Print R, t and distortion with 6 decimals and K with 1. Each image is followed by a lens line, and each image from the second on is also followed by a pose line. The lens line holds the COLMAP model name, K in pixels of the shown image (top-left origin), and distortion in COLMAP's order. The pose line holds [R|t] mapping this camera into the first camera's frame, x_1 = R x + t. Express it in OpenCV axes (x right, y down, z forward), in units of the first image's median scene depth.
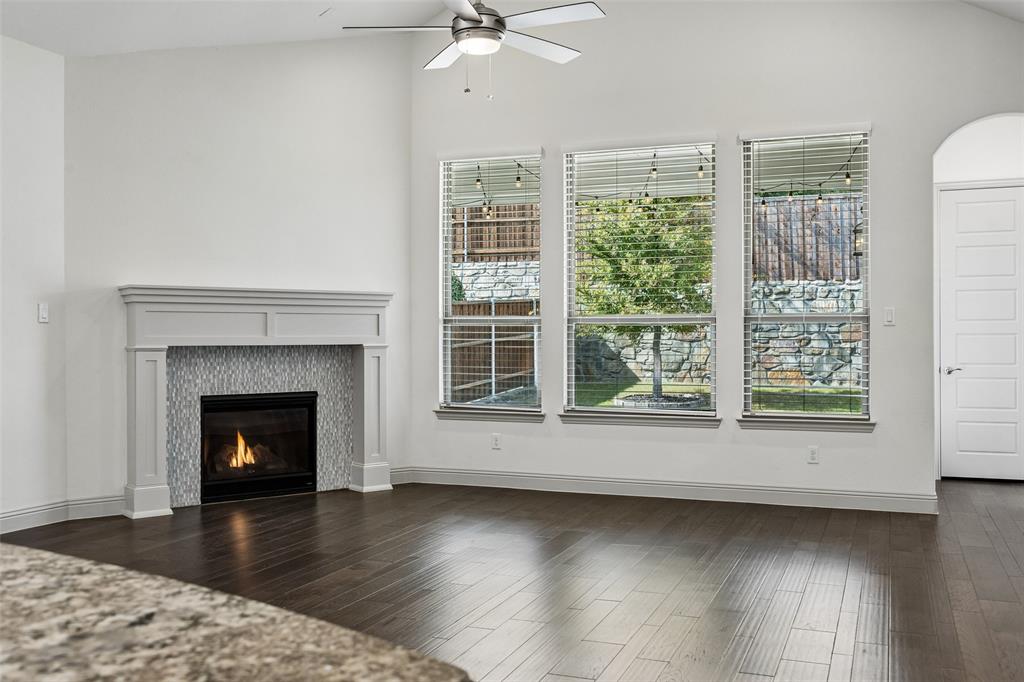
lens RADIAL K [[998.0, 0, 510.5], [0, 998.0, 335.5], [0, 0, 1]] dist [0.017681, 0.006629]
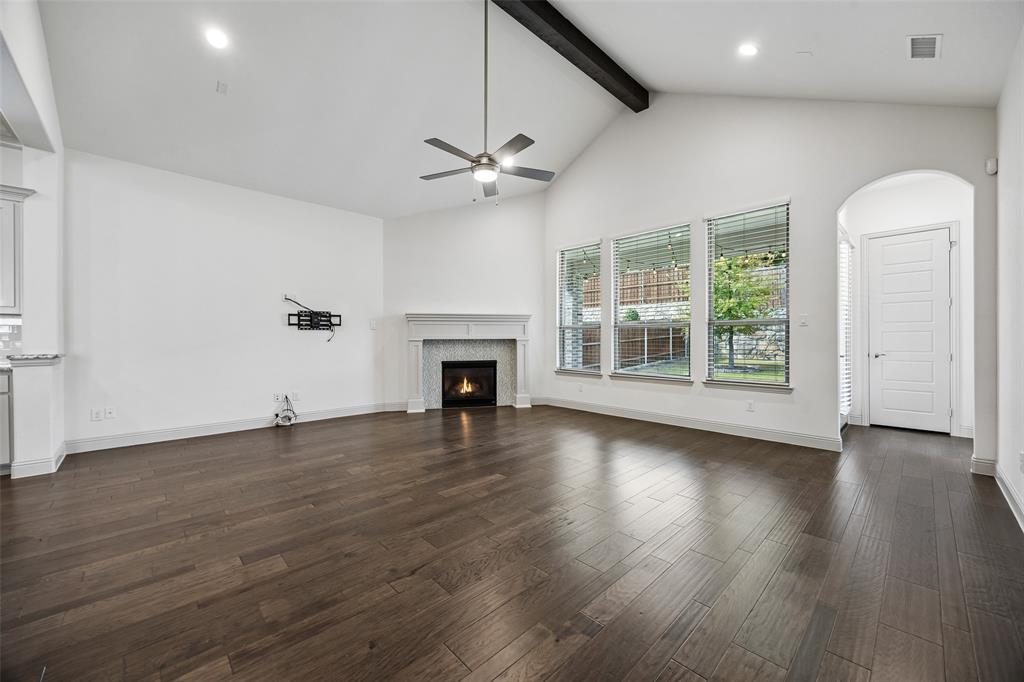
lens RADIAL K [[392.8, 0, 517.7], [0, 392.8, 336.8], [0, 0, 1]] dist [-0.002676, -0.000087]
pose [[0.903357, -0.003565, -0.428874, 0.218267], [0.002125, 0.999990, -0.003837, 0.007985], [0.428884, 0.002555, 0.903356, 0.241653]]
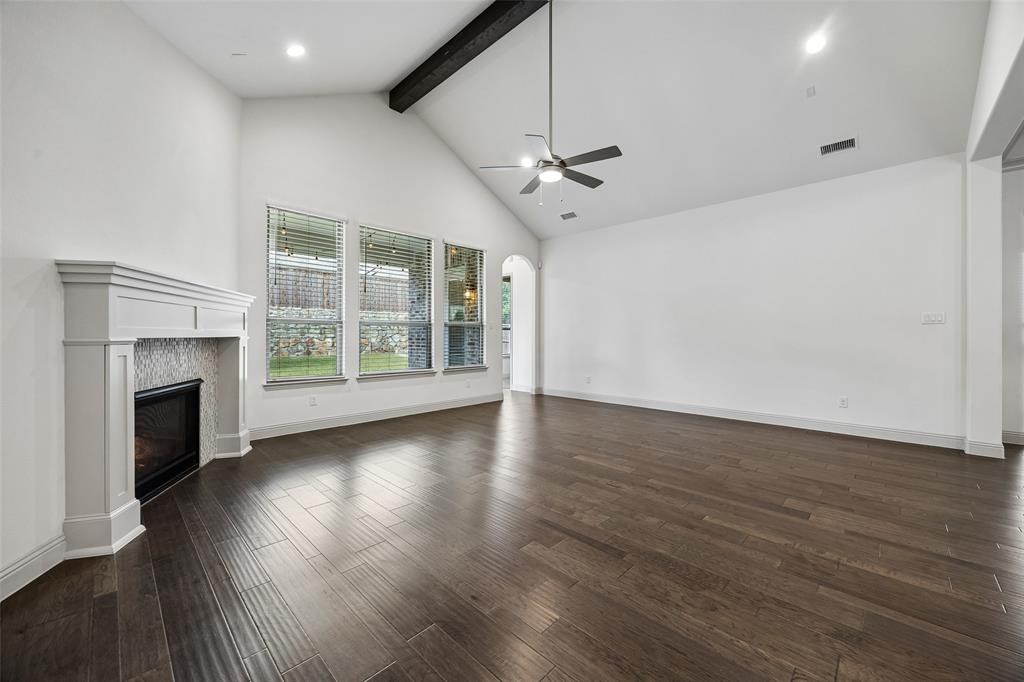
lens RADIAL K [[392.8, 0, 517.7], [0, 392.8, 336.8], [0, 0, 1]] dist [-0.002676, -0.000087]
pose [[0.391033, -0.003826, 0.920369, -0.463807], [0.000204, 0.999992, 0.004070, 0.006879], [-0.920376, -0.001404, 0.391031, 0.499097]]
